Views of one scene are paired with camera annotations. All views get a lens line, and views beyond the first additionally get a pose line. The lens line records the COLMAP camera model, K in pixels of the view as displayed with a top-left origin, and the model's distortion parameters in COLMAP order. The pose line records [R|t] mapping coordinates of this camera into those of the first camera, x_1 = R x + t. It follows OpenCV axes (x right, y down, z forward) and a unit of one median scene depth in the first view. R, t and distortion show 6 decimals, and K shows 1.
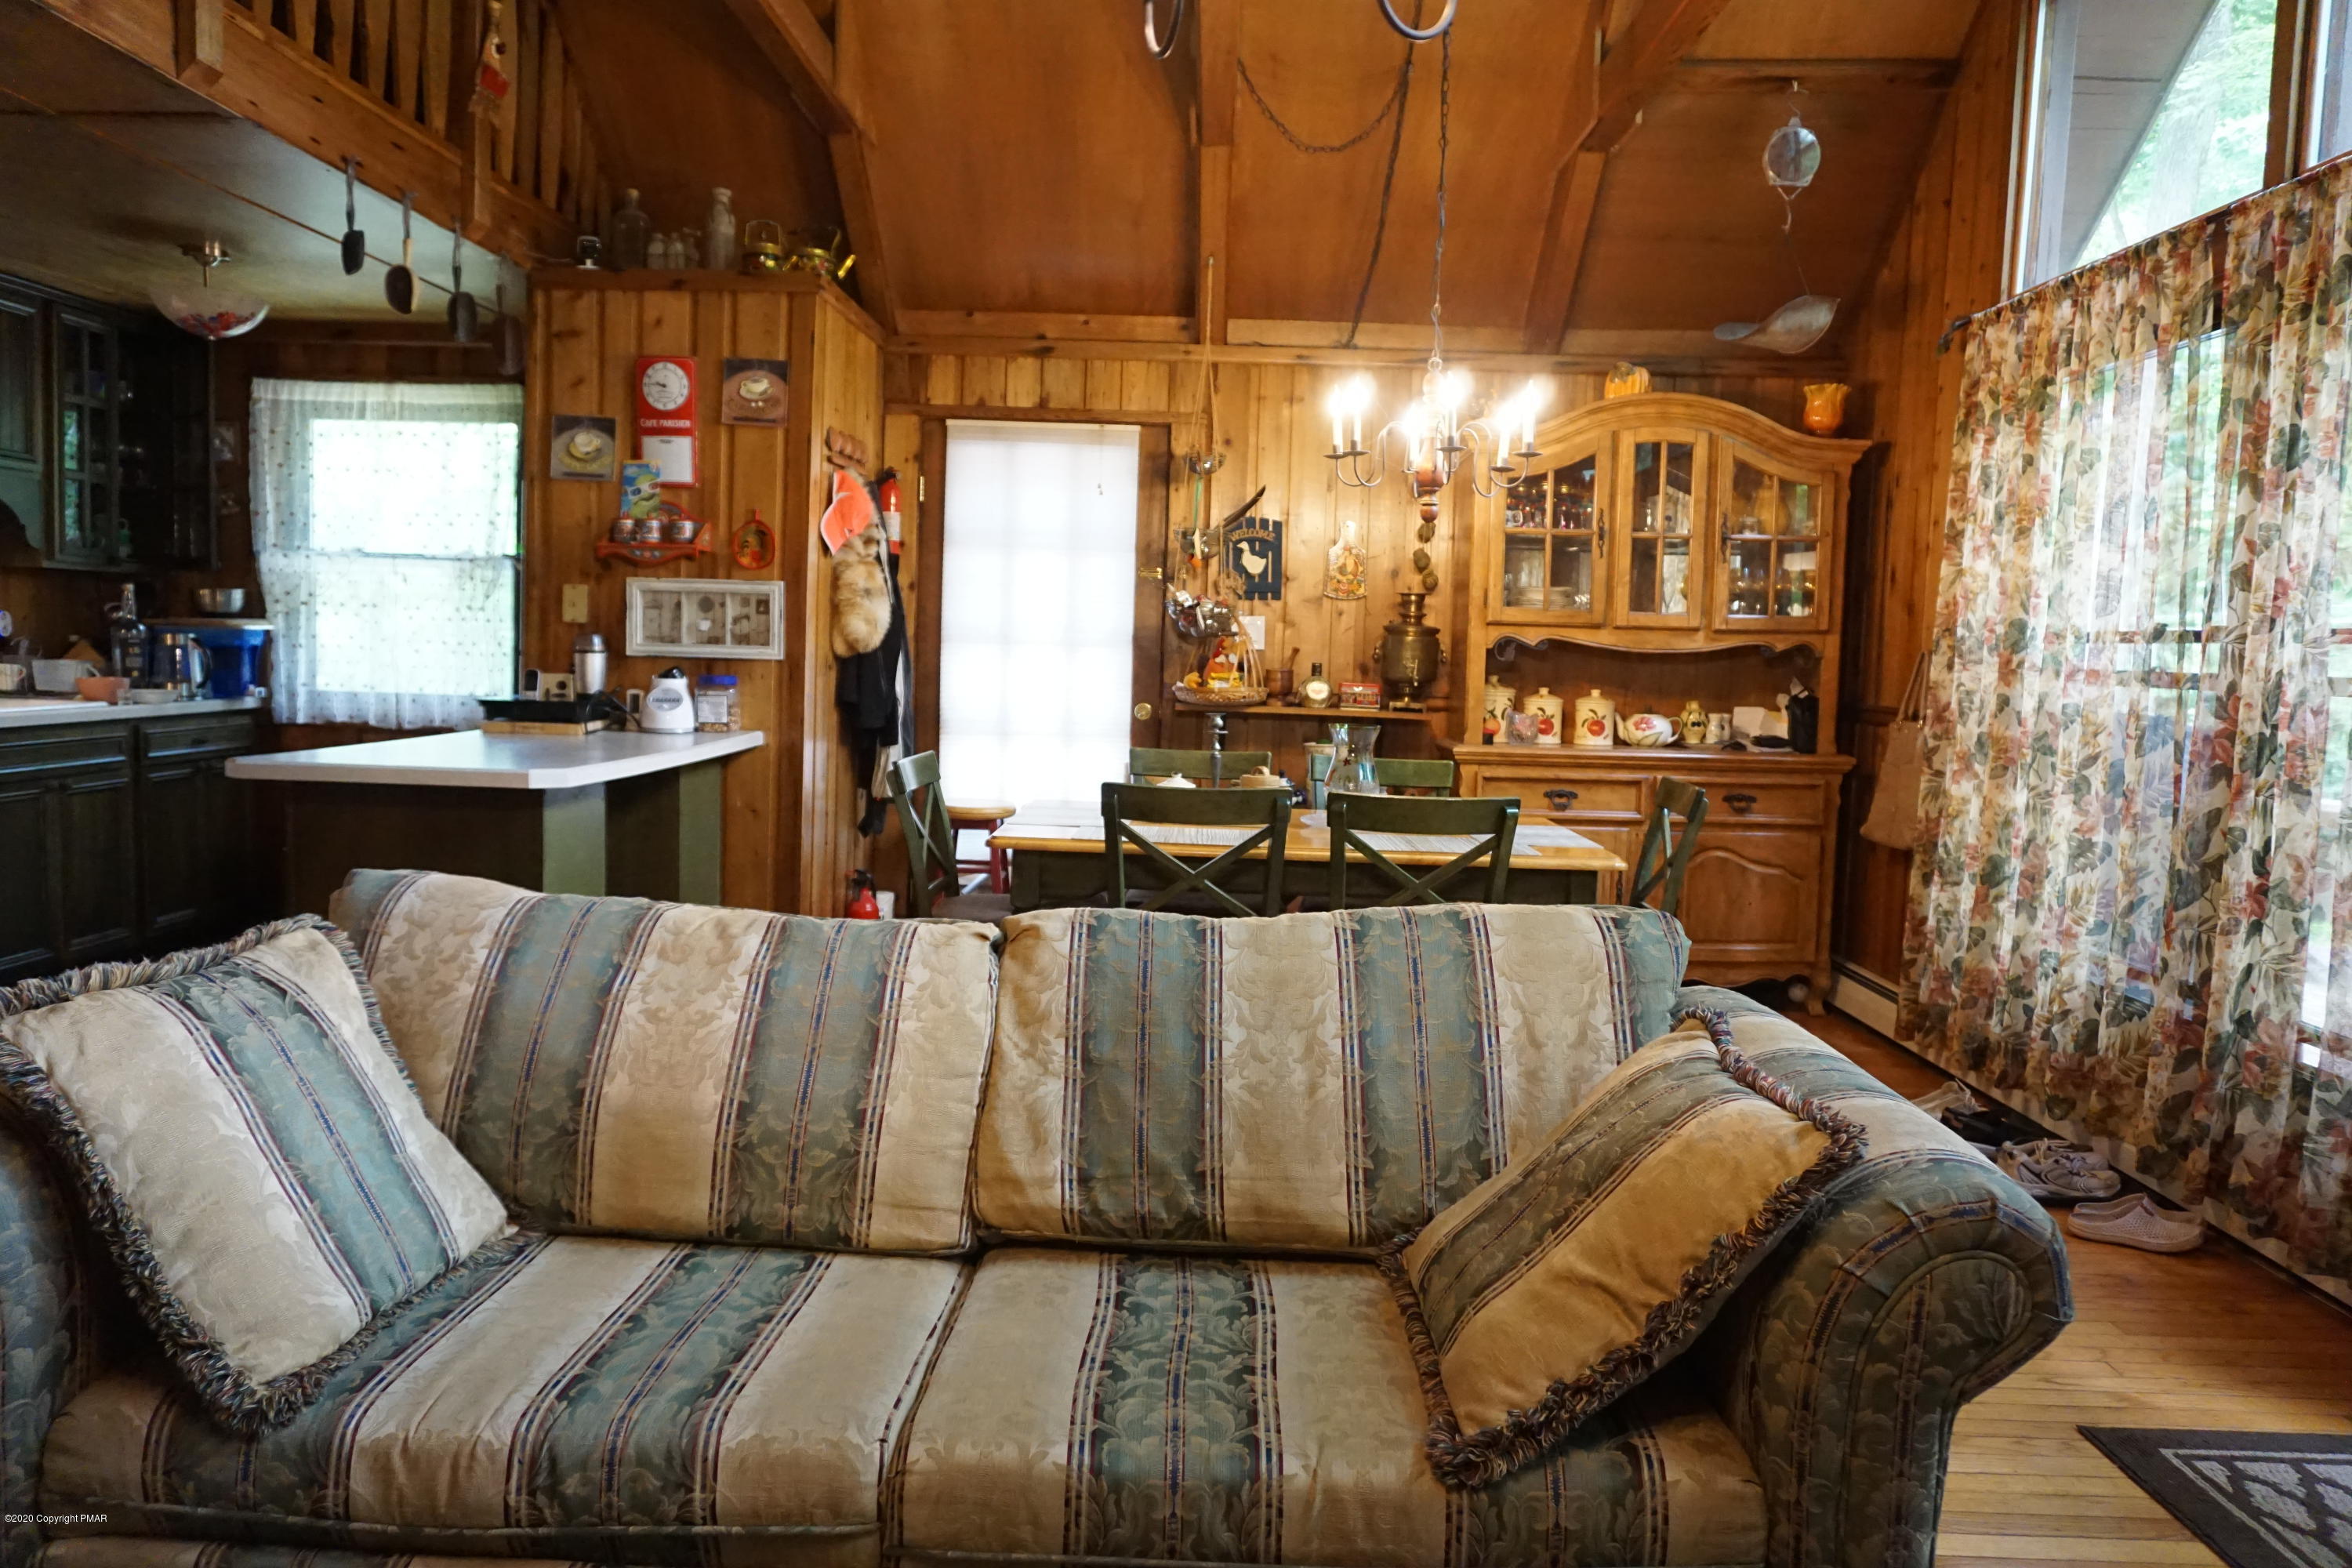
lens RADIAL K [[1575.0, 0, 1180.2], [0, 1575.0, 780.8], [0, 0, 1]] dist [-0.041336, 0.030577]
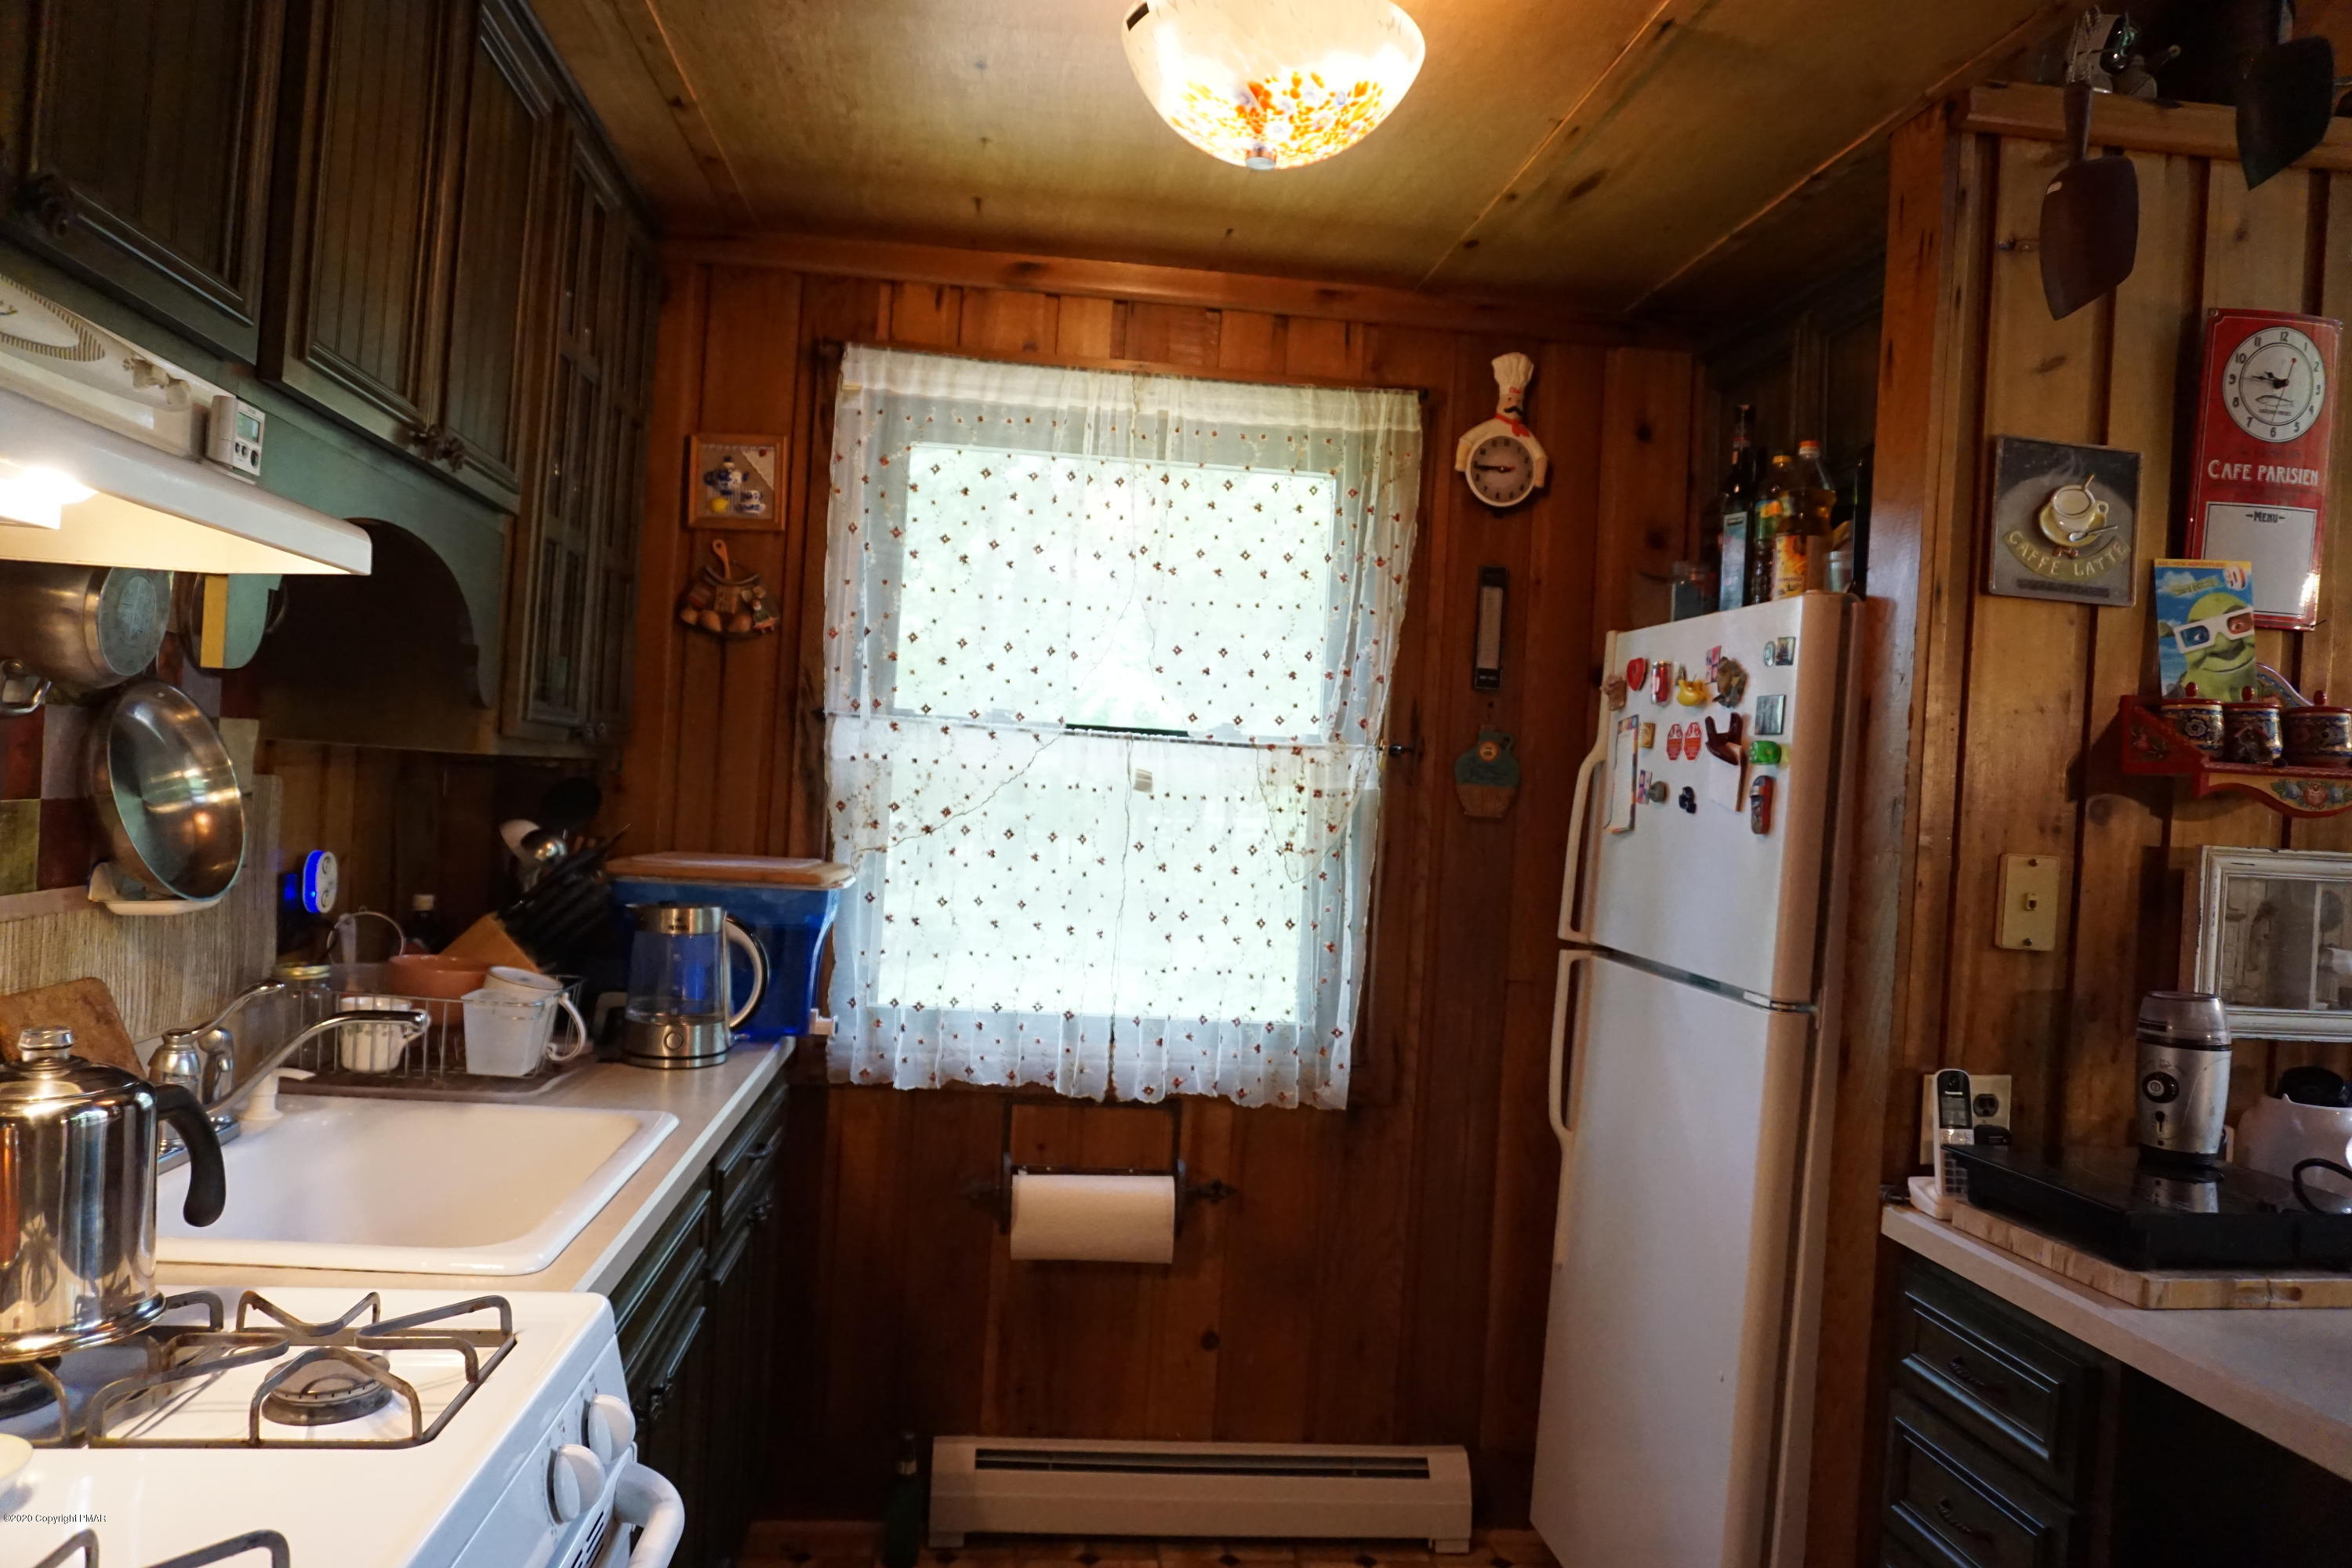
lens RADIAL K [[1575.0, 0, 1180.2], [0, 1575.0, 780.8], [0, 0, 1]] dist [-0.041336, 0.030577]
pose [[0.991326, 0.023532, 0.129302, -0.655019], [-0.013005, 0.996575, -0.081667, -0.108700], [-0.130781, 0.079277, 0.988237, 0.629125]]
